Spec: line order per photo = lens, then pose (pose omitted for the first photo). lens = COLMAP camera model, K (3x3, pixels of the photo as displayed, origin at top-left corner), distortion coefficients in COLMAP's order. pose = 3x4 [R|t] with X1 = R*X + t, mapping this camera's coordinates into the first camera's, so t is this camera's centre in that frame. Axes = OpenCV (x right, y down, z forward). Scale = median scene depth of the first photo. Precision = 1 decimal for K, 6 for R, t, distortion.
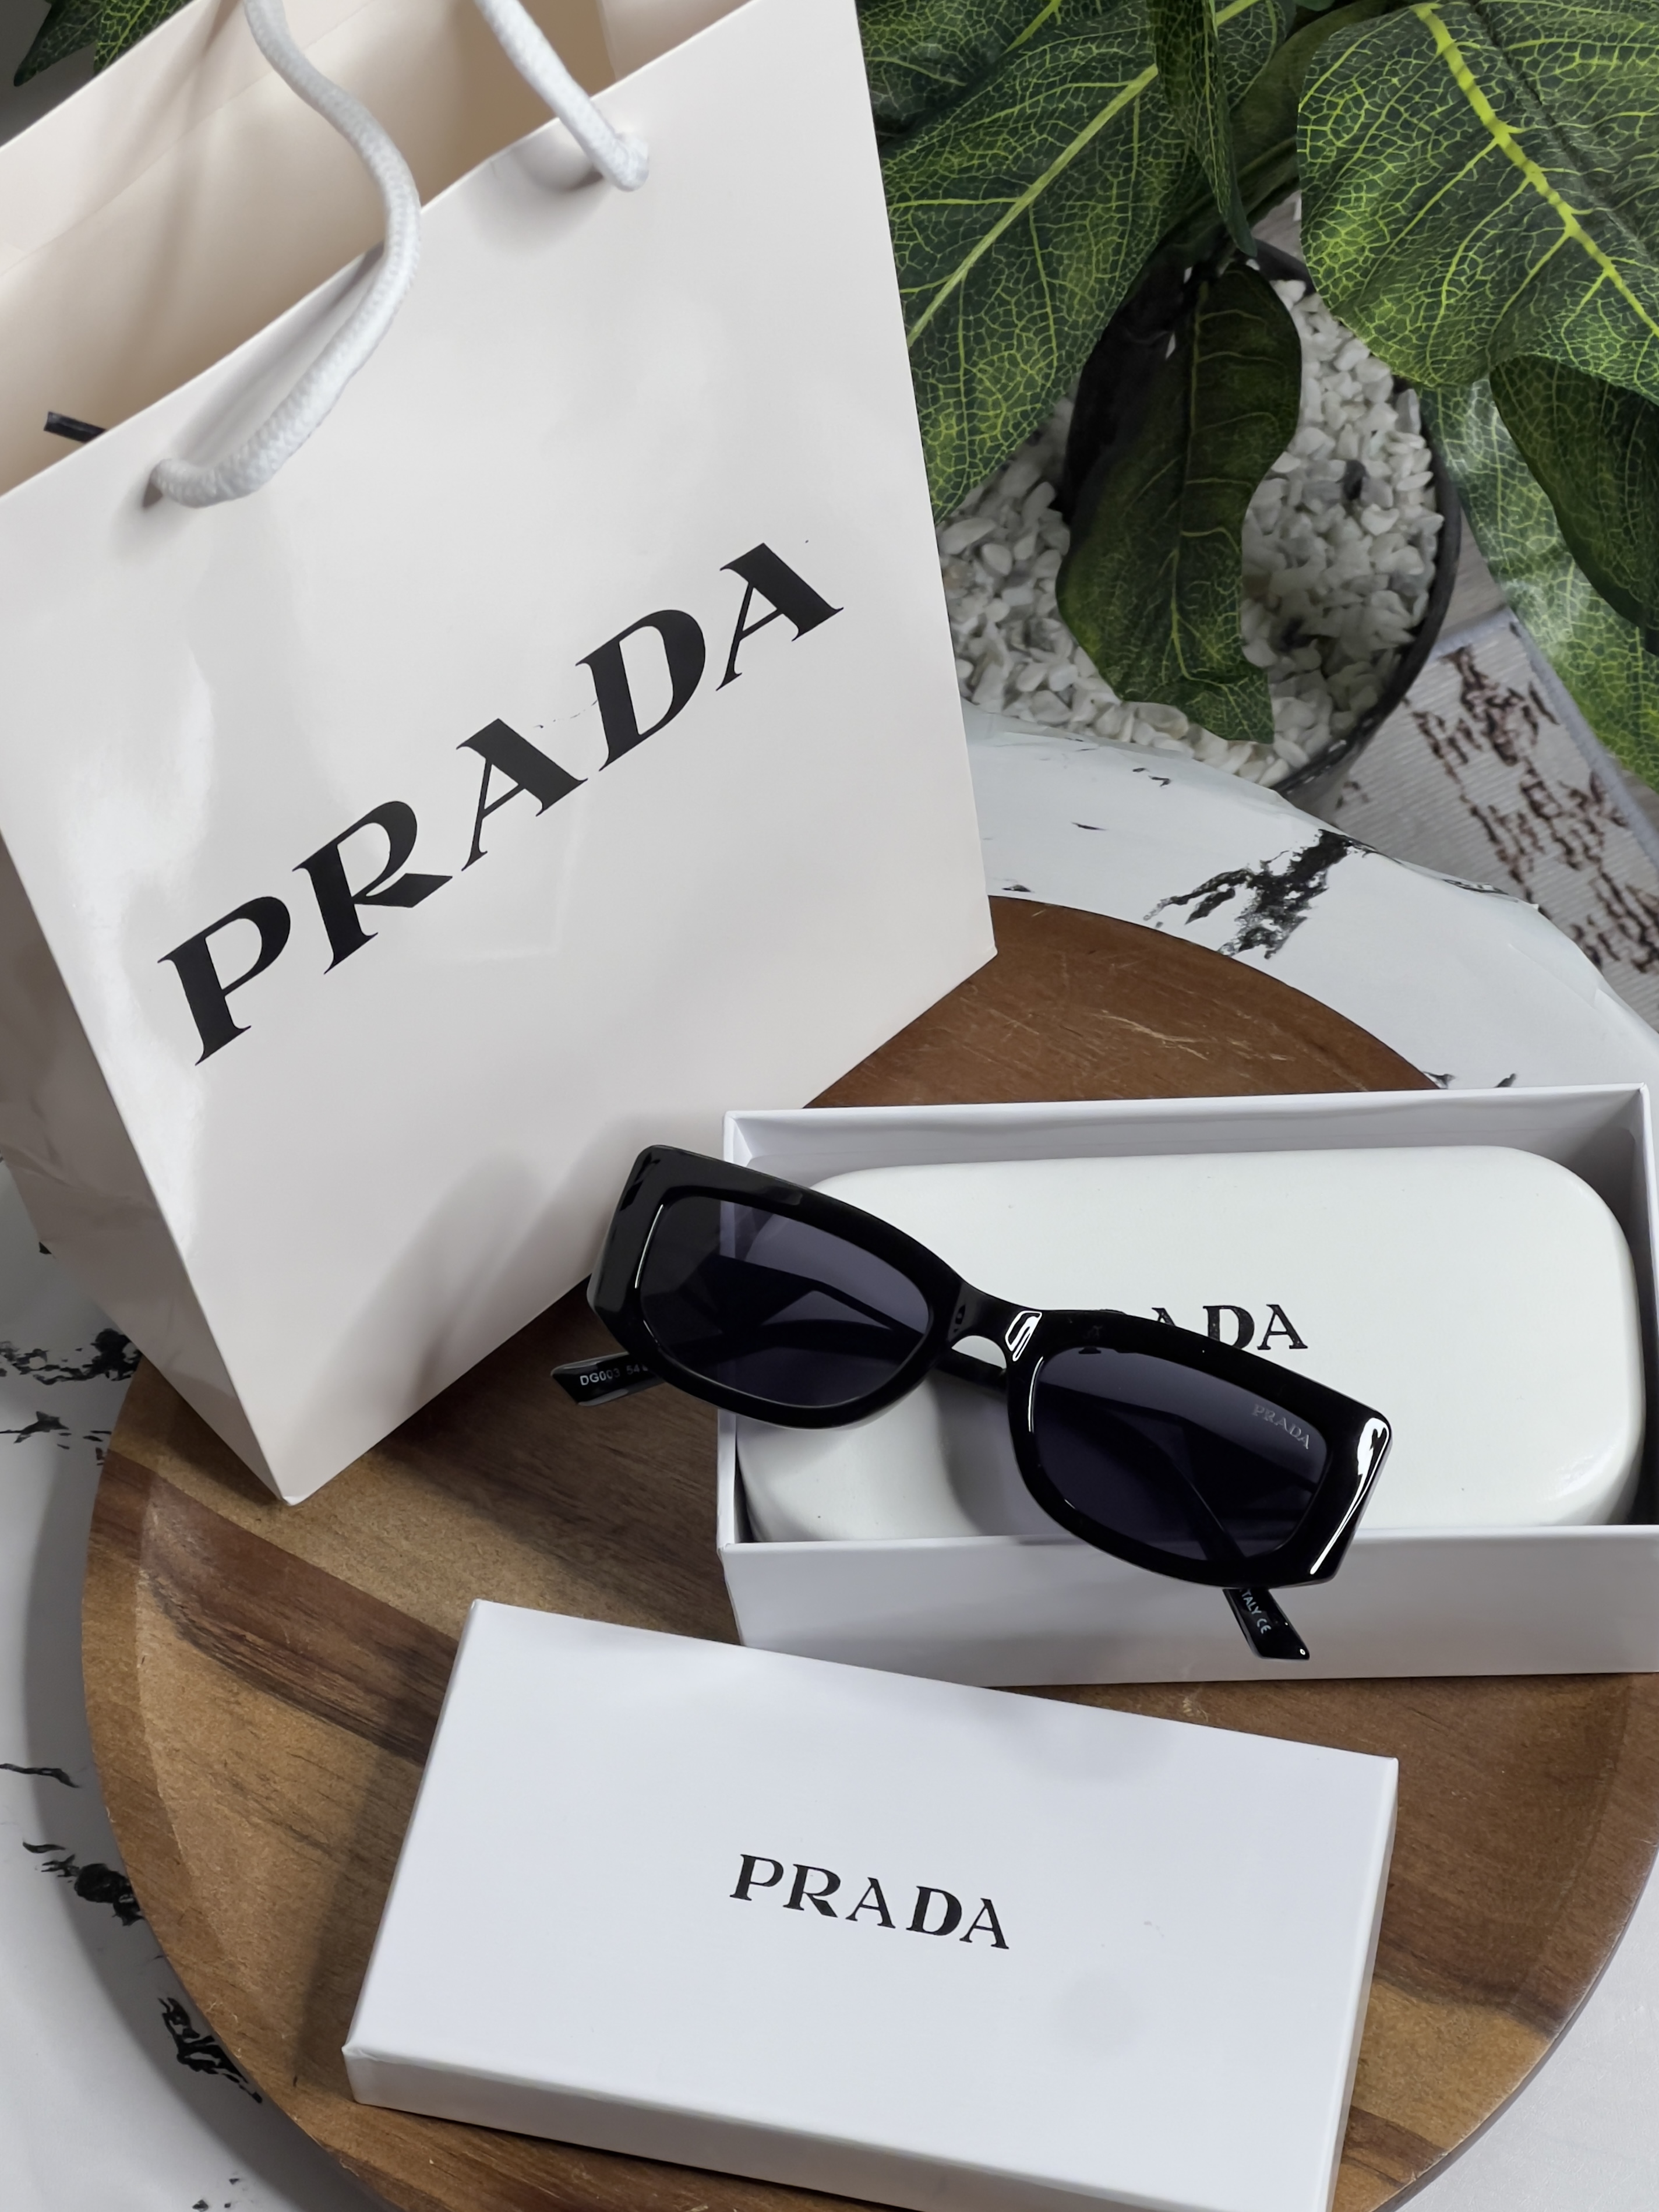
lens RADIAL K [[5244.6, 0, 768.2], [0, 5244.6, 1116.0], [0, 0, 1]] dist [0.150845, 0.000000]
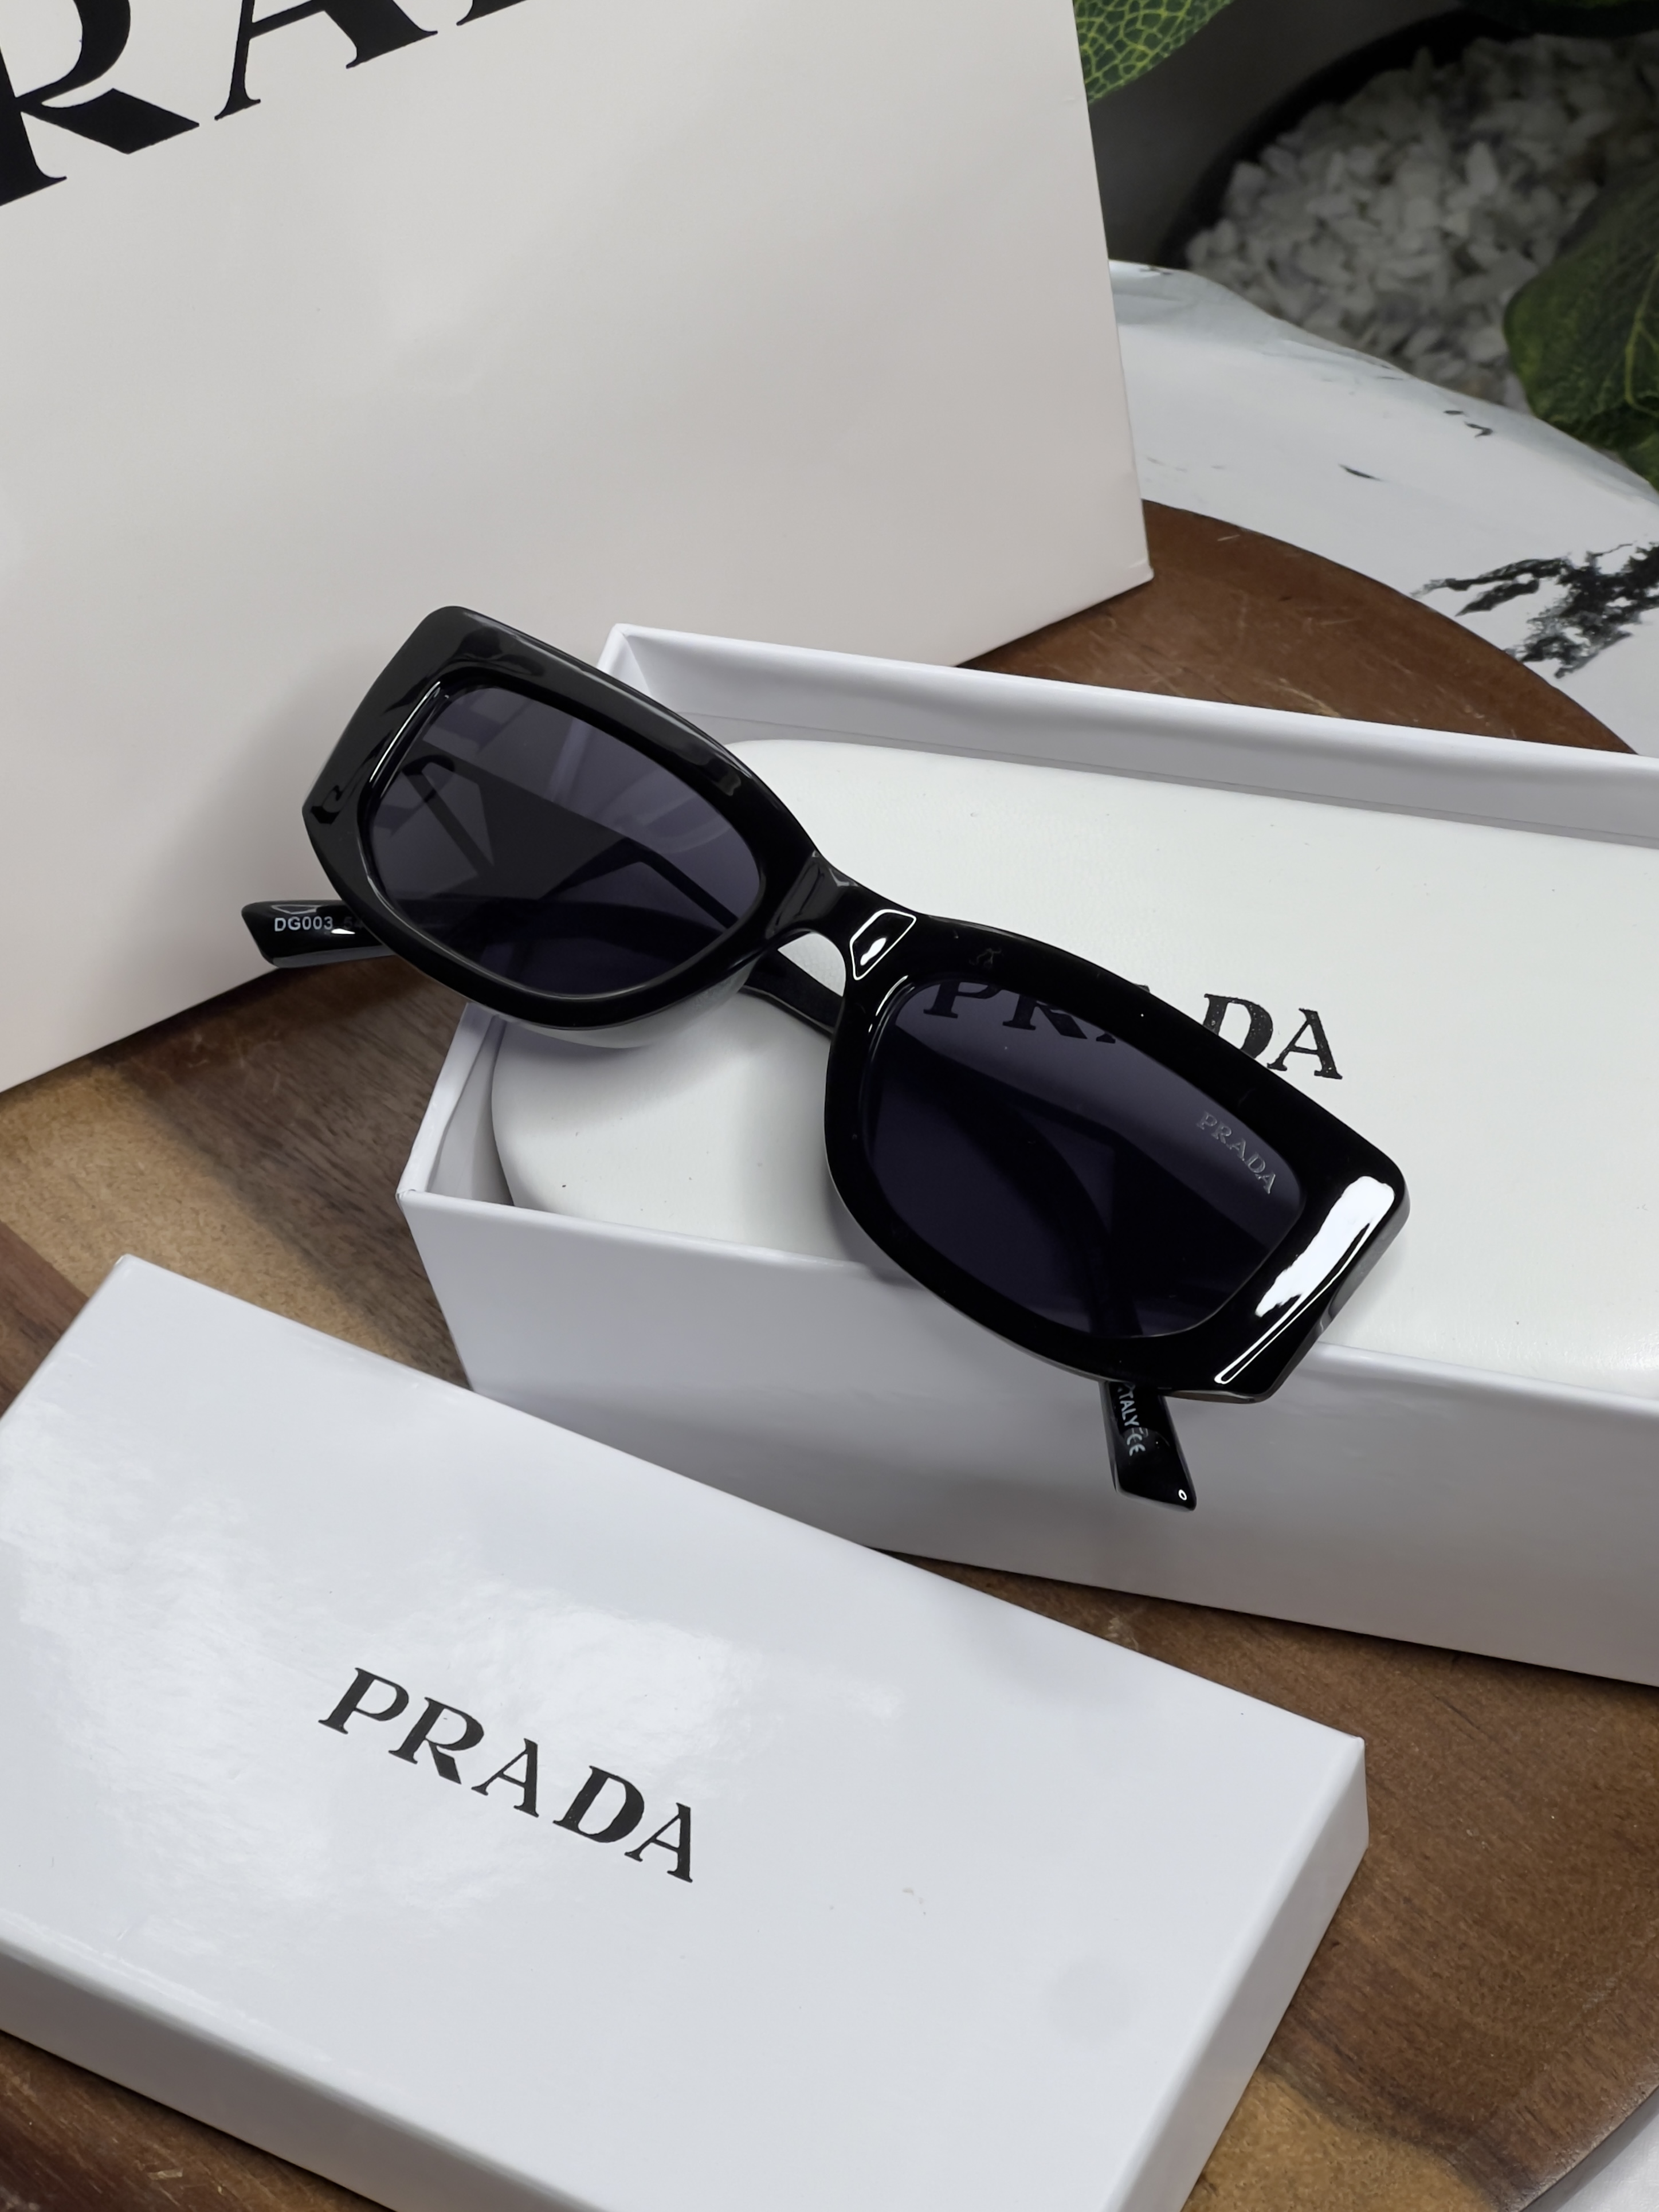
lens RADIAL K [[5244.8, 0, 811.0], [0, 5244.8, 1145.1], [0, 0, 1]] dist [0.150845, 0.000000]
pose [[0.963953, 0.189106, -0.187171, 0.159226], [-0.202093, 0.977945, -0.052747, 0.097524], [0.173068, 0.088671, 0.980910, 0.347043]]
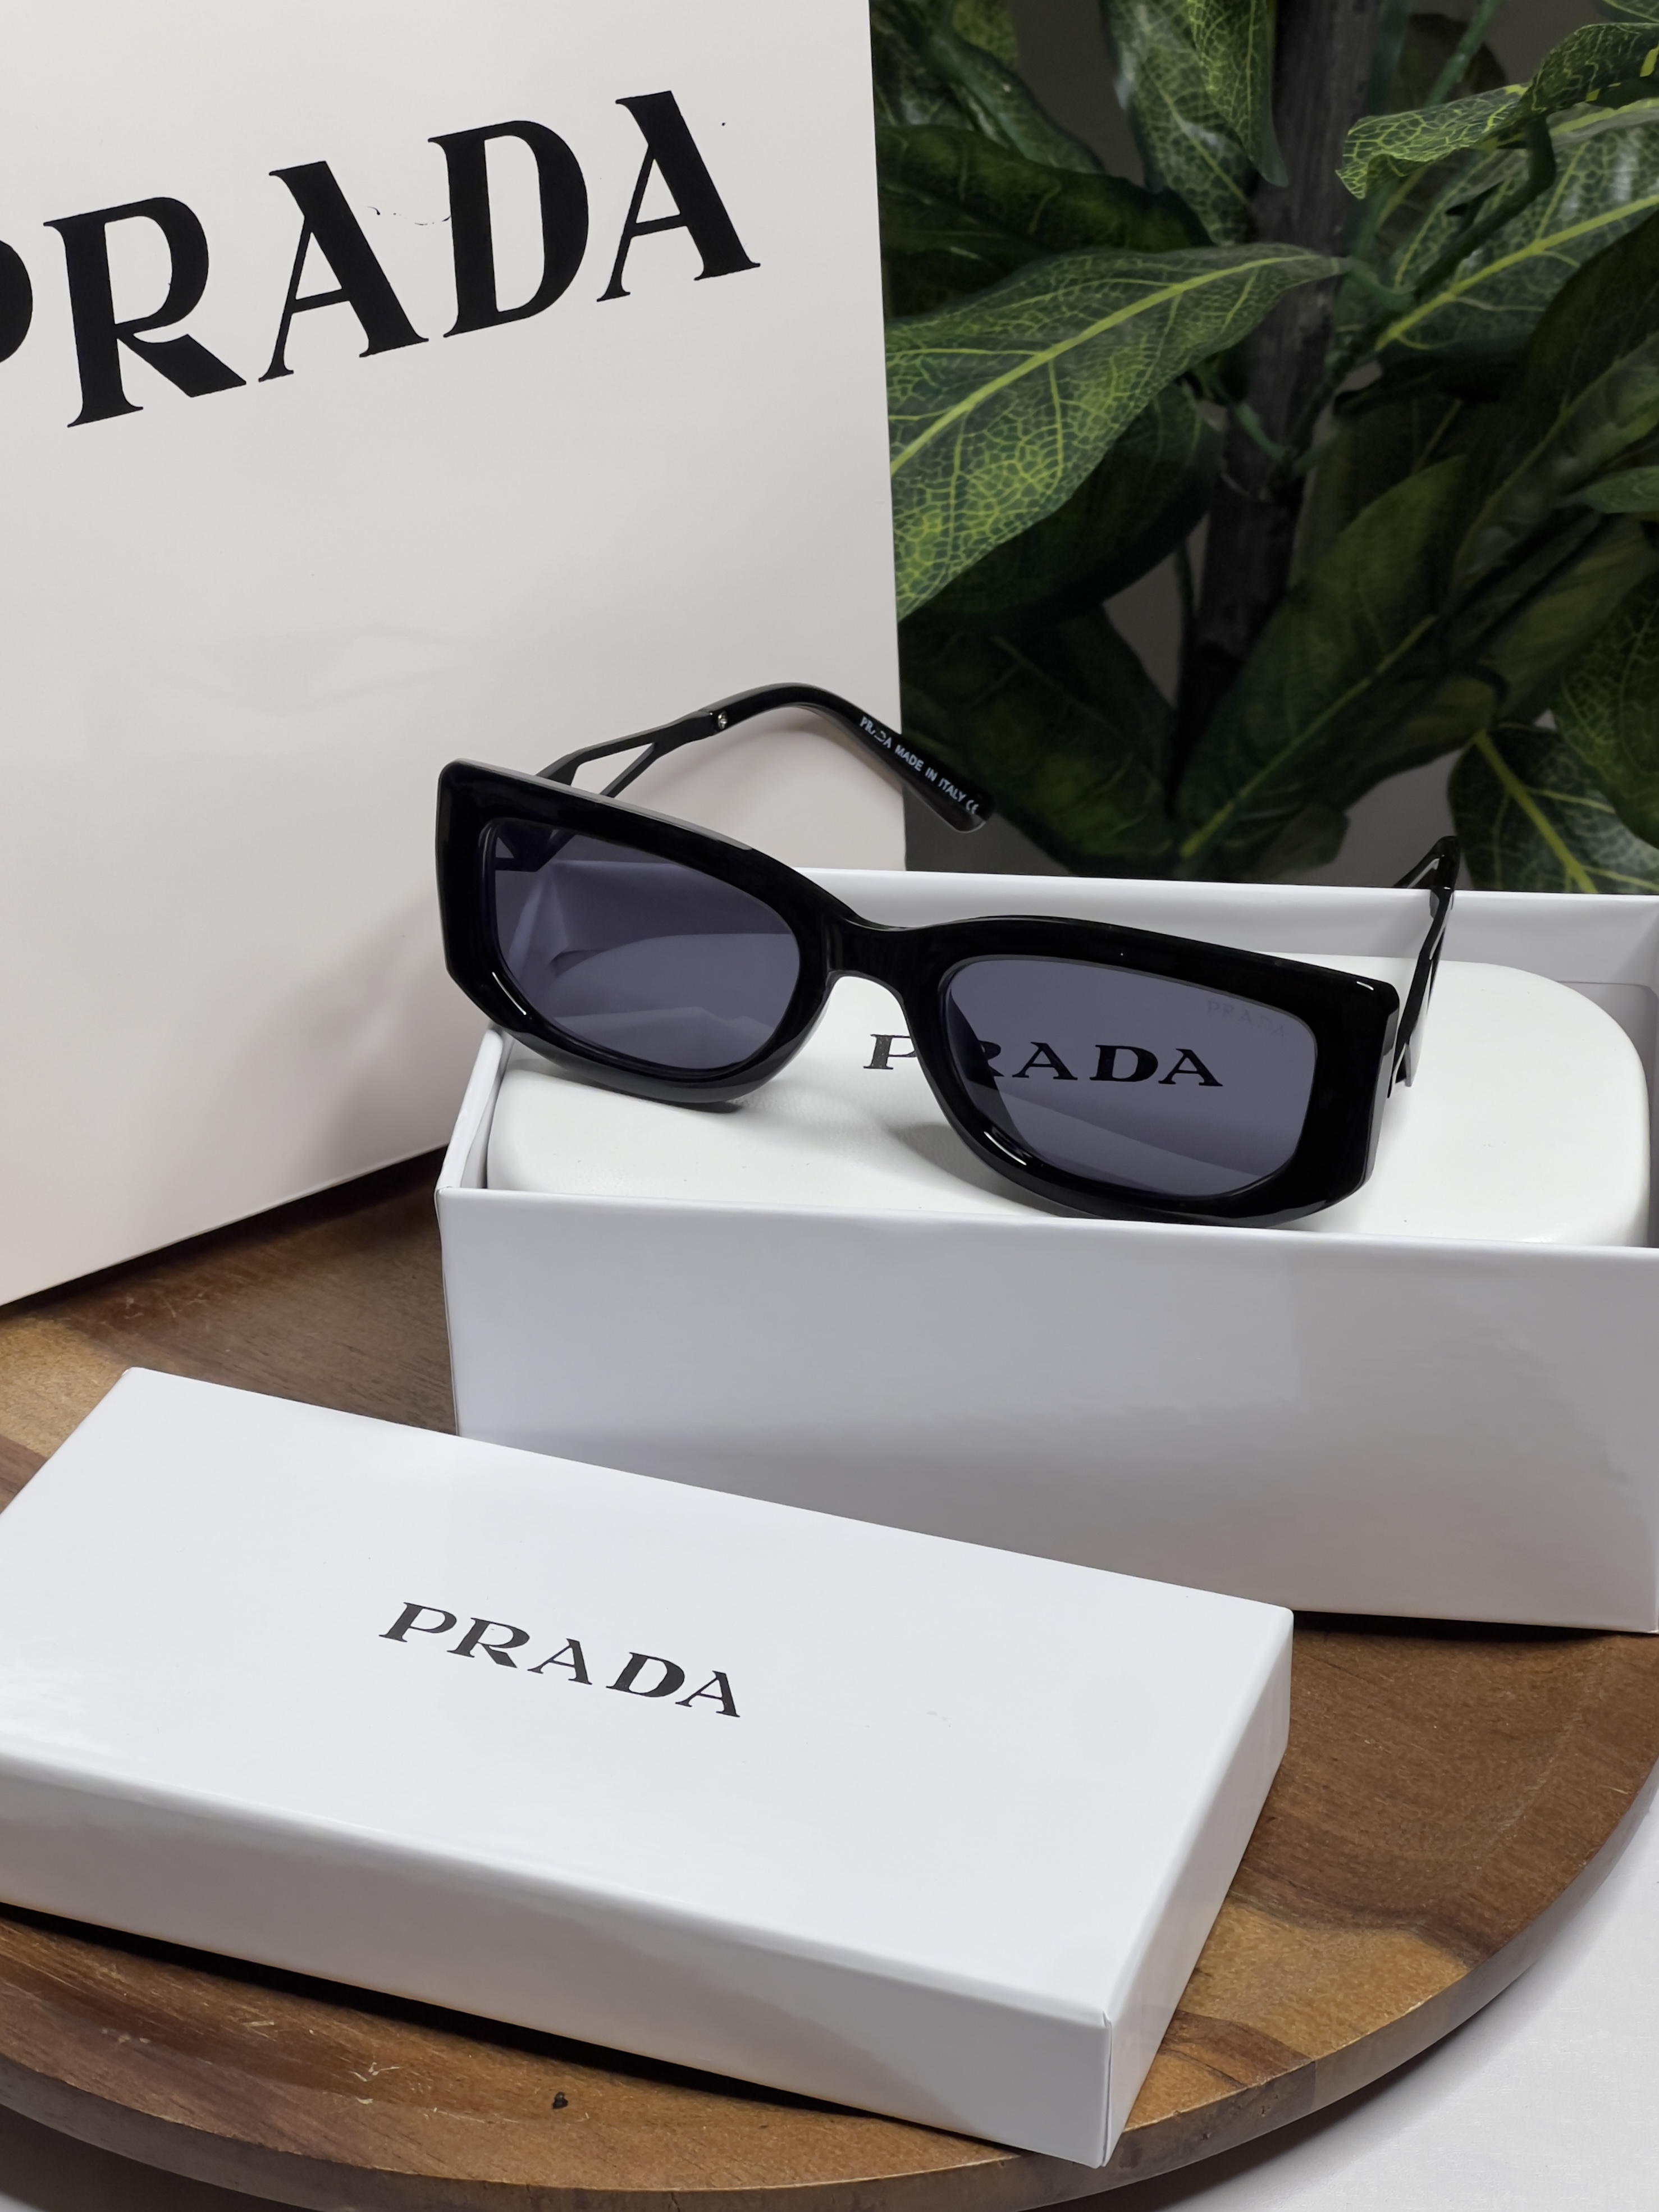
lens RADIAL K [[5085.9, 0, 818.1], [0, 5085.9, 1124.5], [0, 0, 1]] dist [0.102872, 0.000000]
pose [[0.991784, 0.116321, -0.053235, 0.082156], [-0.127814, 0.883780, -0.450106, 0.391068], [-0.005309, 0.453212, 0.891387, 0.320306]]
